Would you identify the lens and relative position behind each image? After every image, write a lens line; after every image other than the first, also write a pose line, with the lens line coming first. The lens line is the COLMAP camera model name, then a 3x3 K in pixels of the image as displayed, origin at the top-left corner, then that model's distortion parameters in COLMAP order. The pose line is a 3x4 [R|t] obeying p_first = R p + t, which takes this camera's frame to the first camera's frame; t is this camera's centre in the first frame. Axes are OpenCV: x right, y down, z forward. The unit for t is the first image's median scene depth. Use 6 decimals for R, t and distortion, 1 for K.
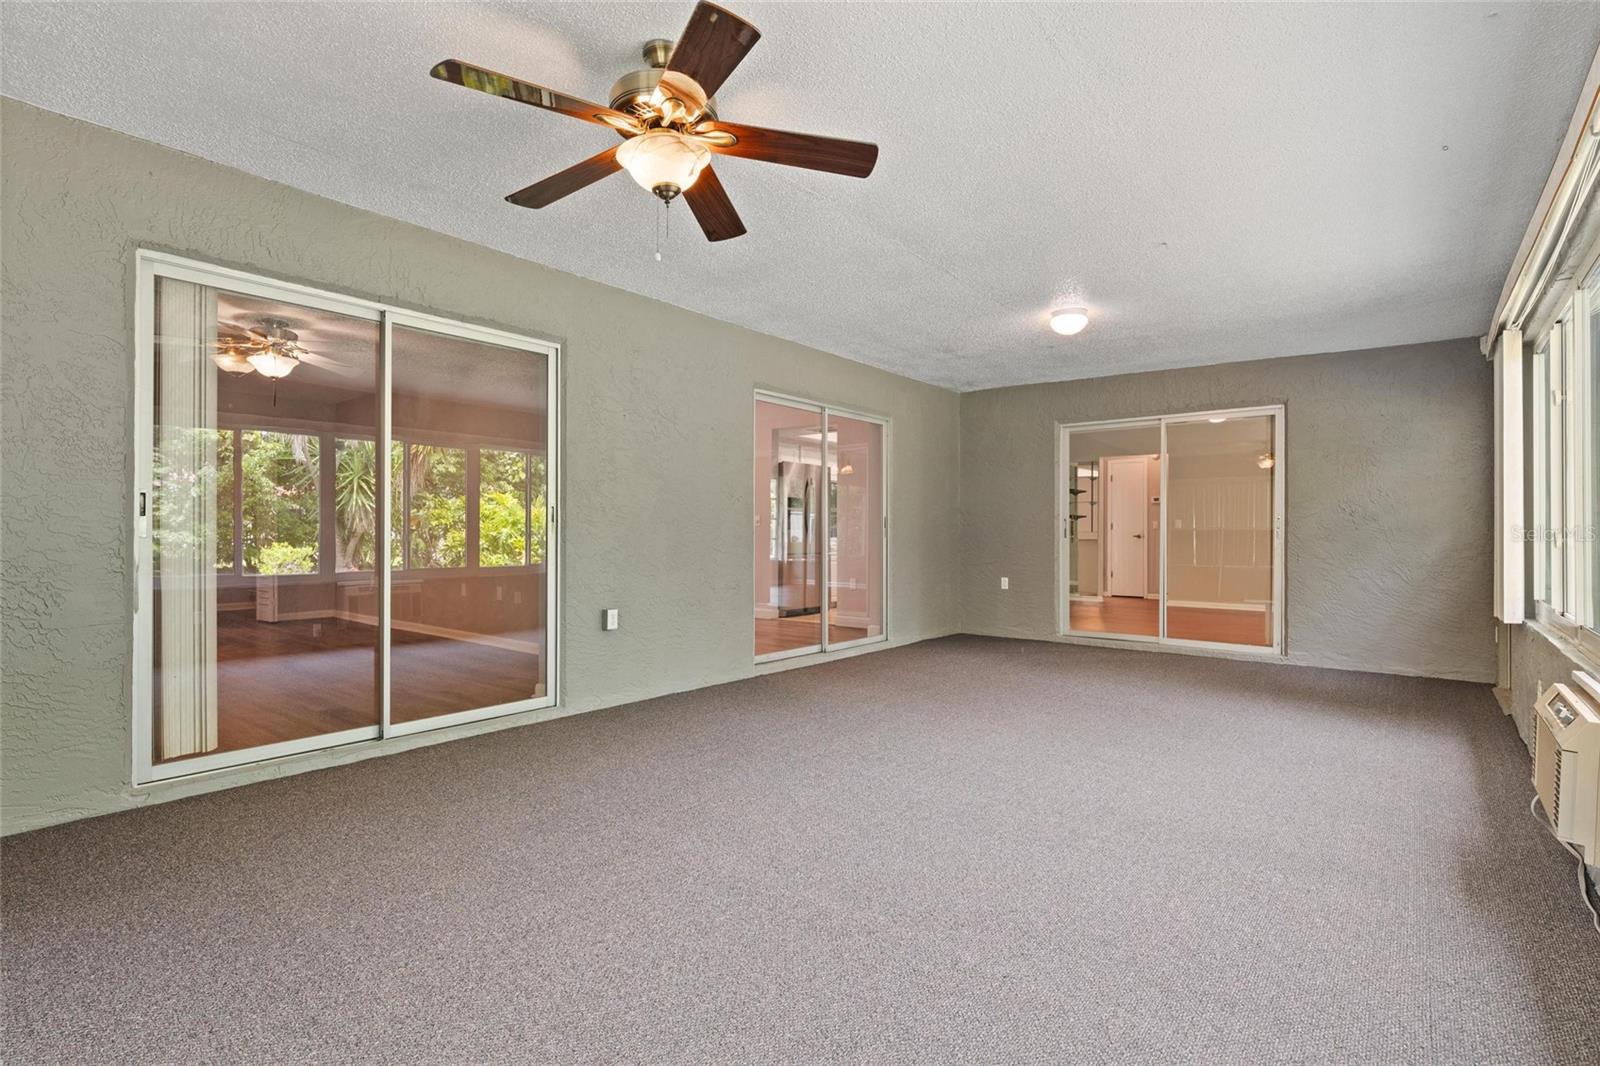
lens RADIAL K [[748.3, 0, 801.0], [0, 748.3, 535.5], [0, 0, 1]] dist [-0.002675, -0.000626]
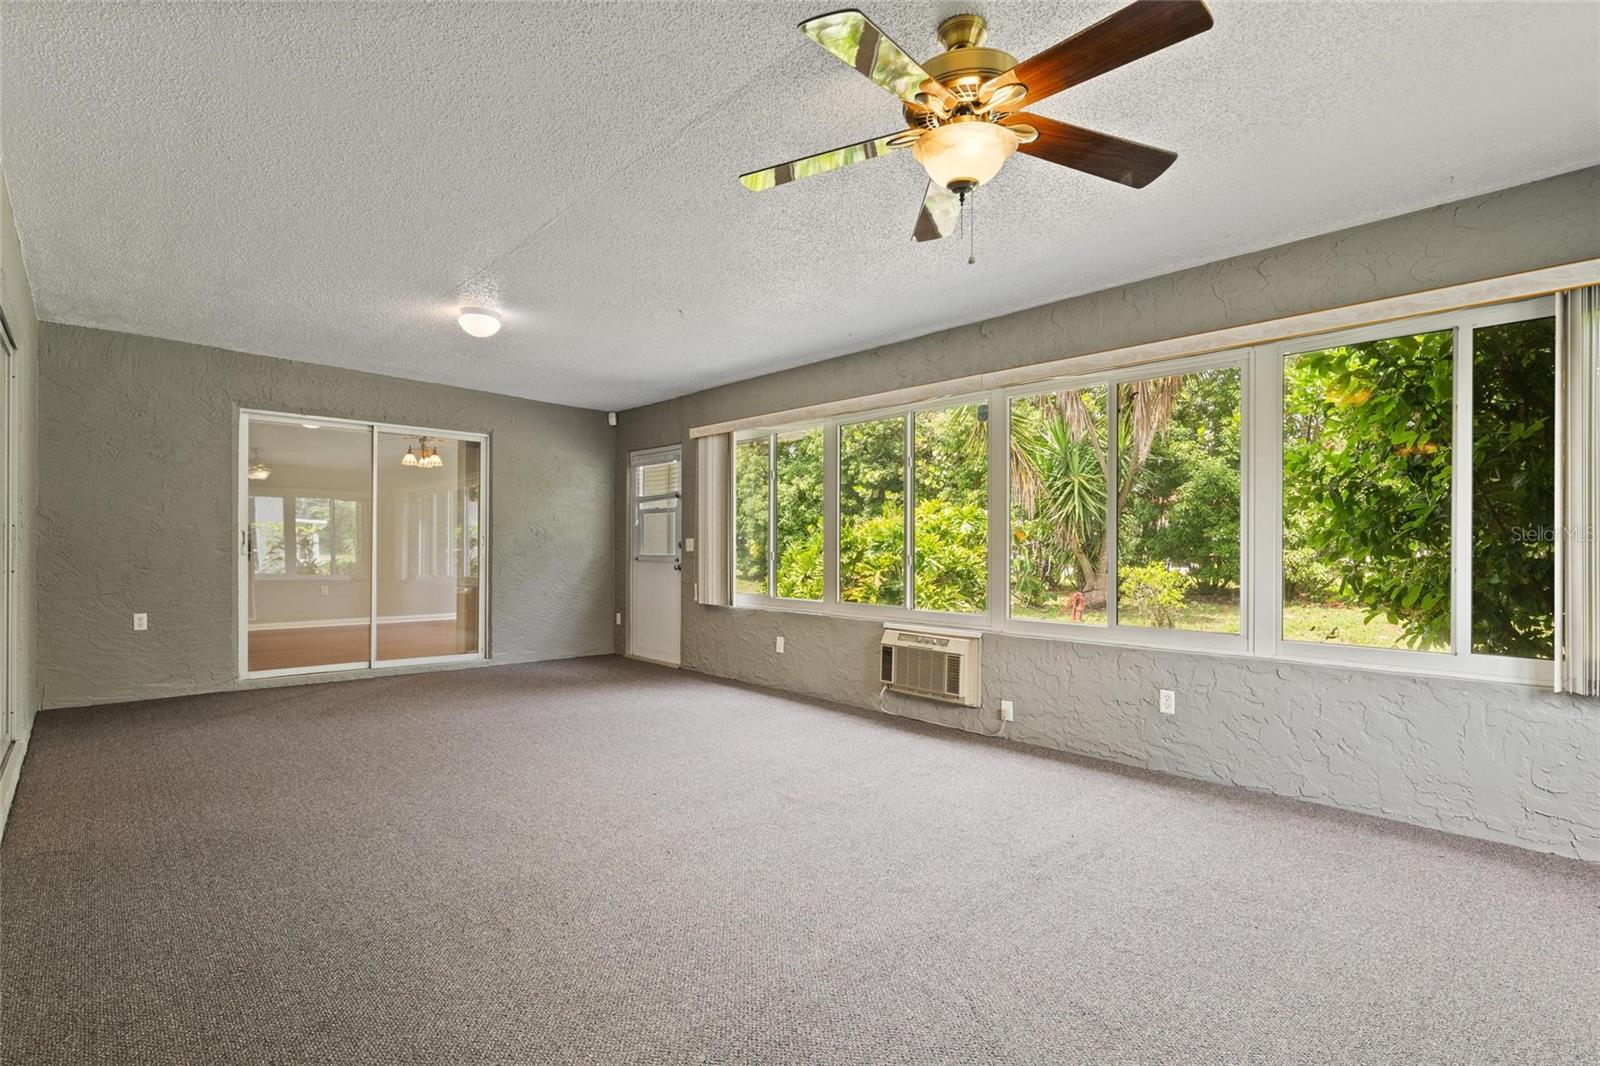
lens RADIAL K [[748.3, 0, 805.3], [0, 748.3, 540.6], [0, 0, 1]] dist [-0.002675, -0.000626]
pose [[0.138808, 0.007924, 0.990288, -0.376380], [-0.001801, 0.999968, -0.007749, -0.007849], [-0.990318, -0.000708, 0.138818, 0.352334]]
